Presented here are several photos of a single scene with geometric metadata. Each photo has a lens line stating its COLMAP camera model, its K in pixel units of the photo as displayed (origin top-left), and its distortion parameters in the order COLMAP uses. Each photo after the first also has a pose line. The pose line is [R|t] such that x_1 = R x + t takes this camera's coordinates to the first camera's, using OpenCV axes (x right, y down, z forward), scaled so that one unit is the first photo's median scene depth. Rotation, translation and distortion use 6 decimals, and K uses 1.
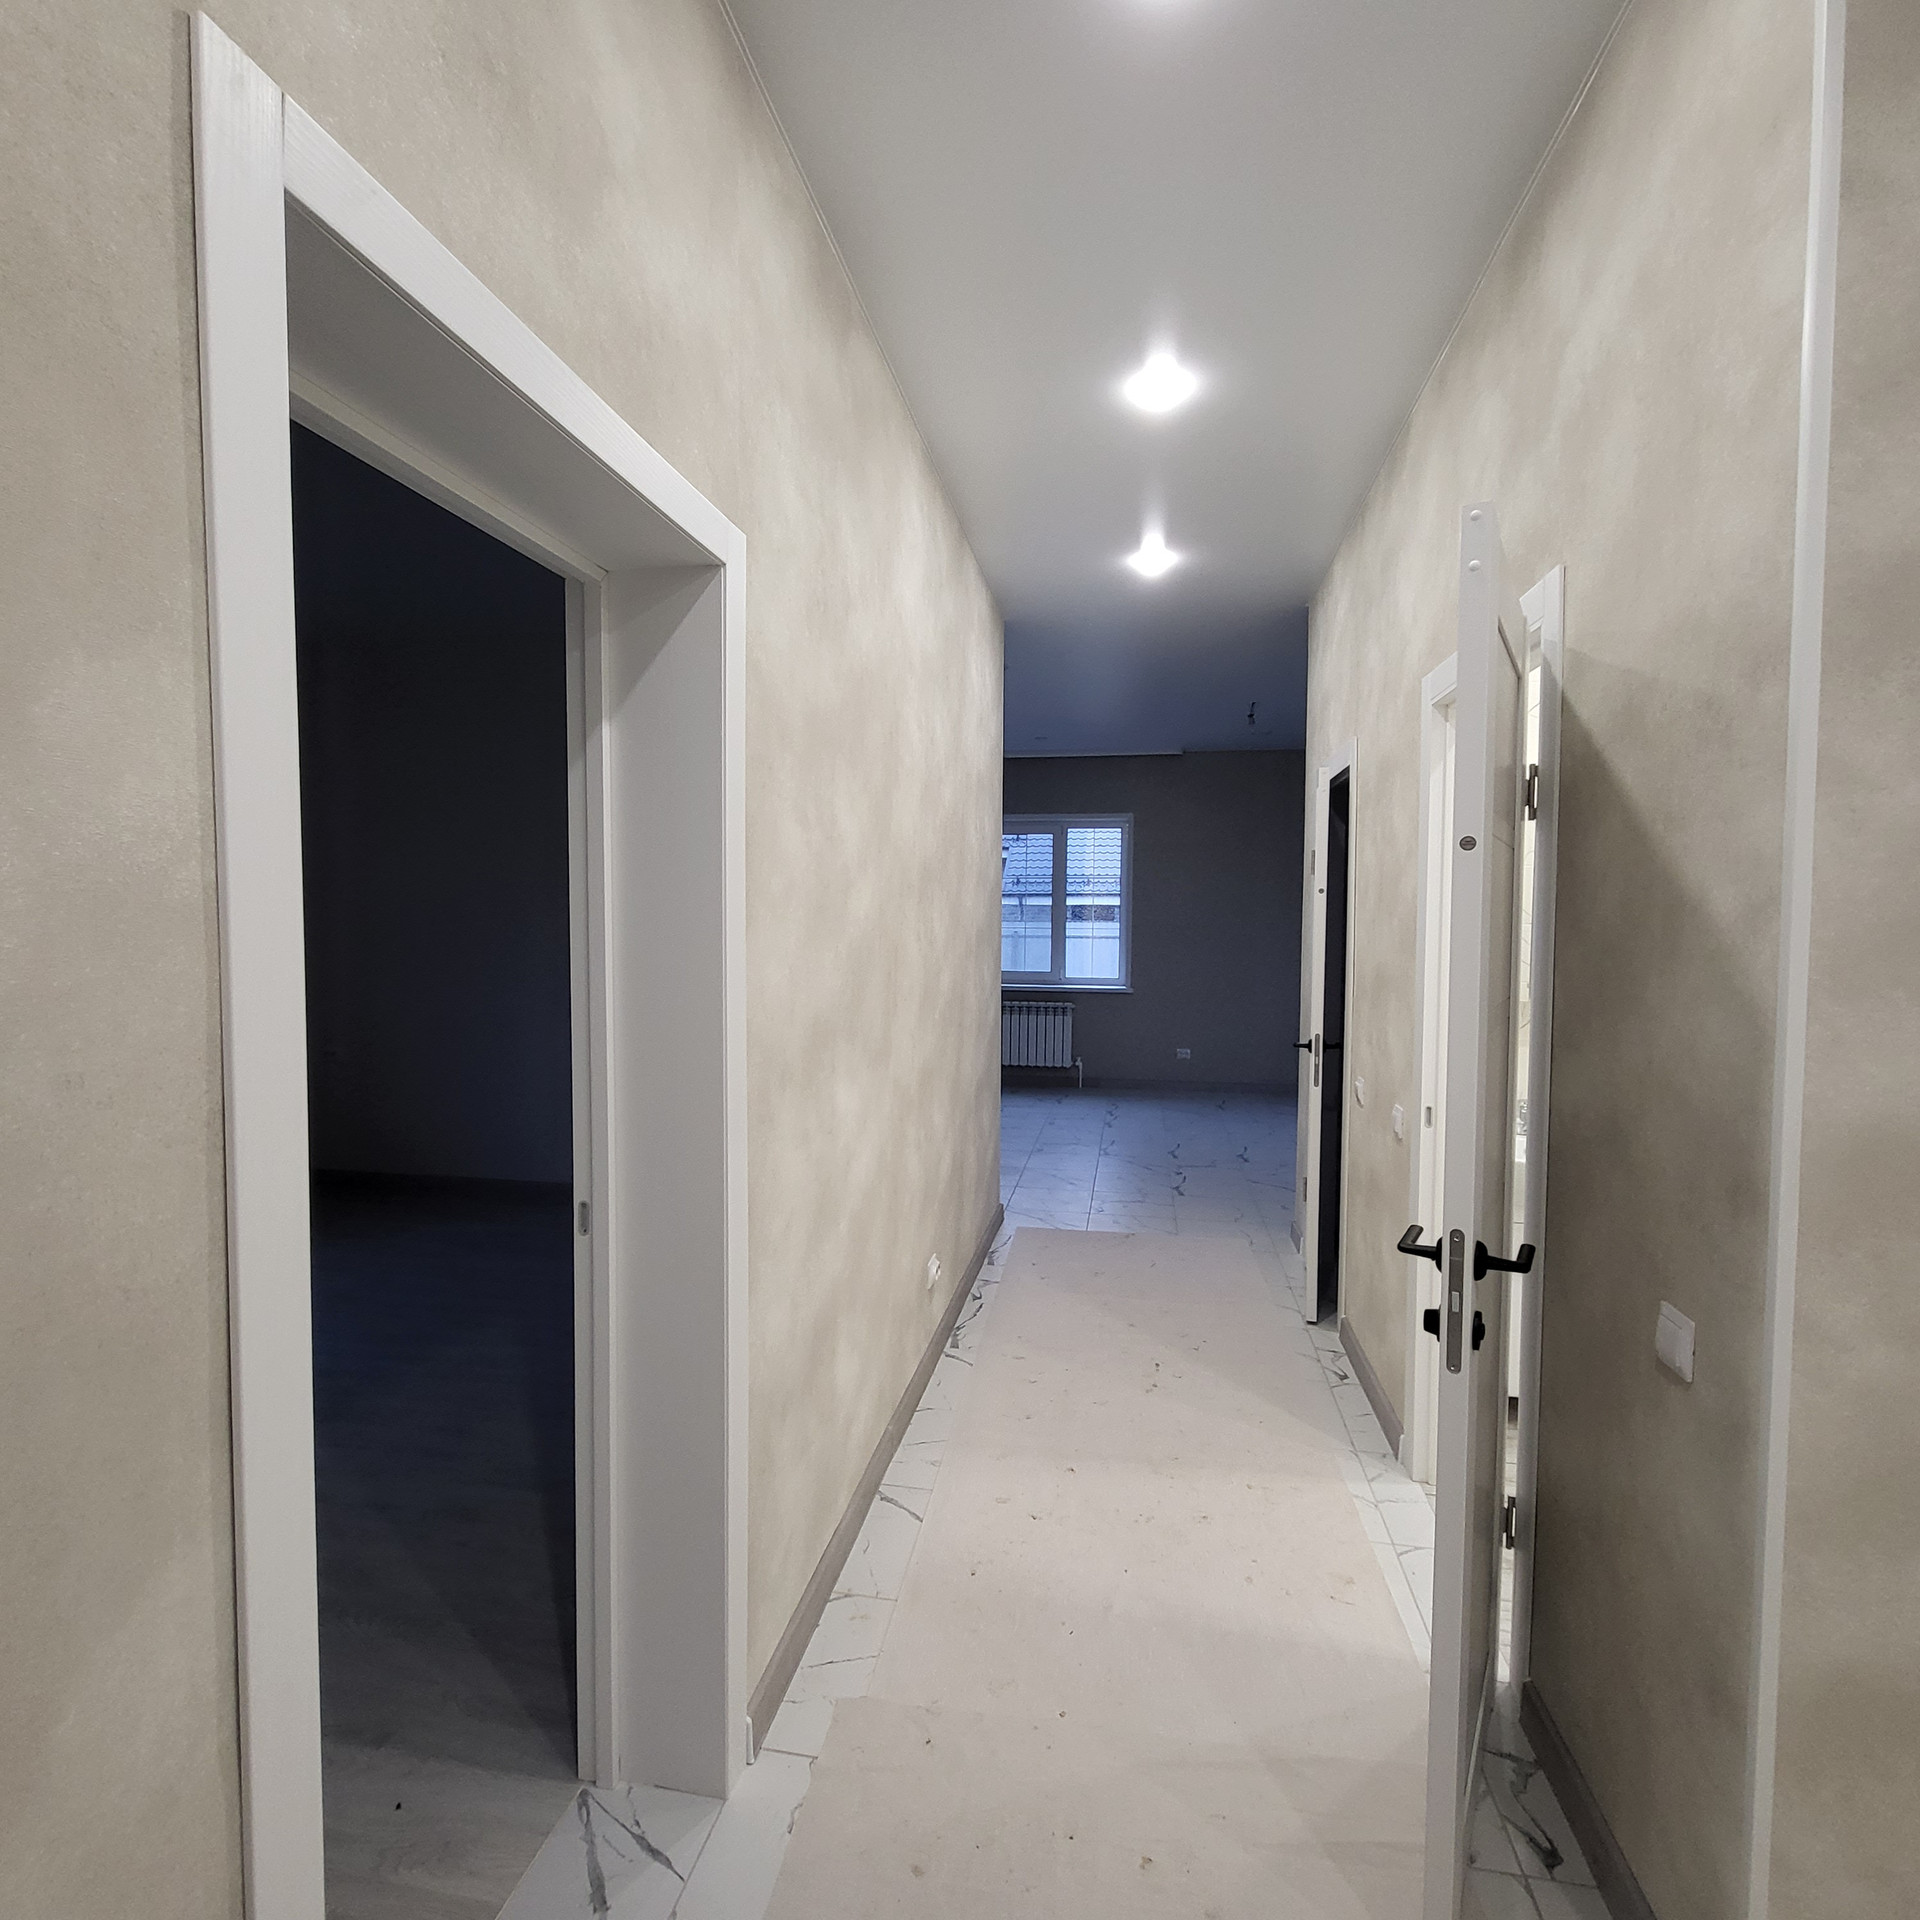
lens RADIAL K [[1018.7, 0, 962.5], [0, 1018.7, 956.4], [0, 0, 1]] dist [-0.001356, 0.000250]
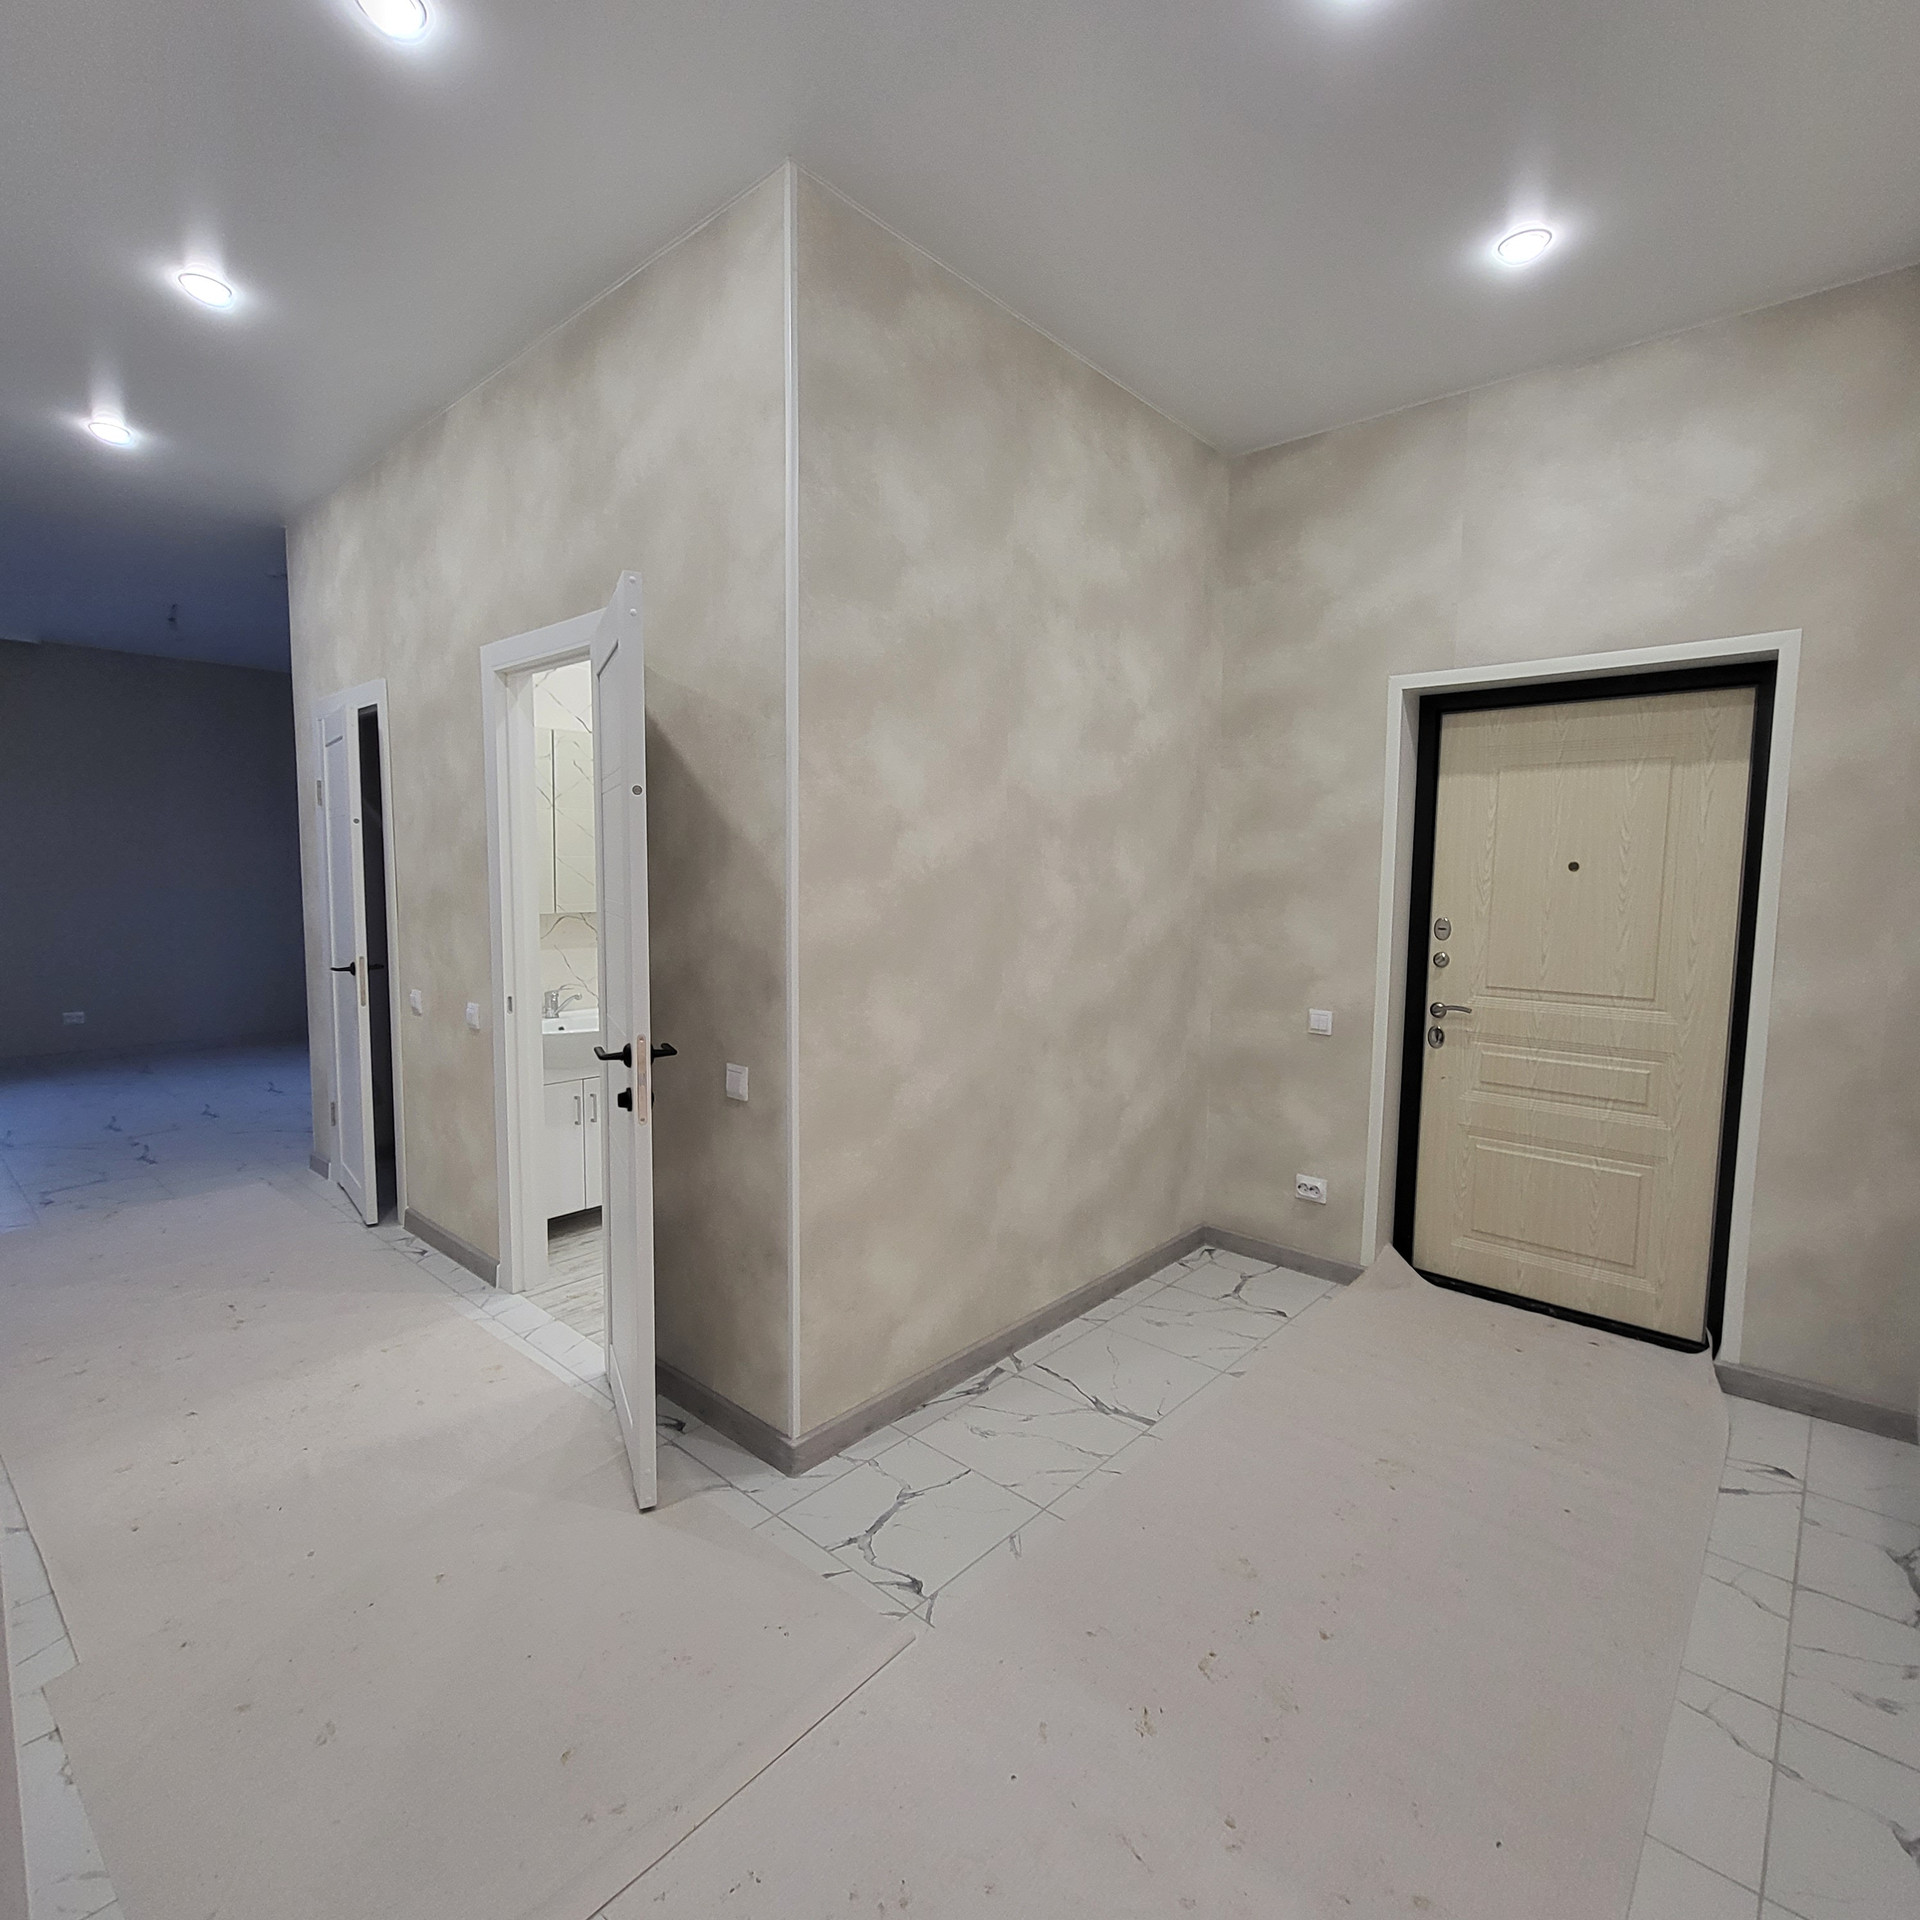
lens RADIAL K [[1018.7, 0, 974.5], [0, 1018.7, 962.8], [0, 0, 1]] dist [-0.001356, 0.000250]
pose [[0.527226, -0.080859, 0.845869, -0.297621], [0.027090, 0.996556, 0.078379, 0.023132], [-0.849293, -0.018409, 0.527601, -0.146031]]
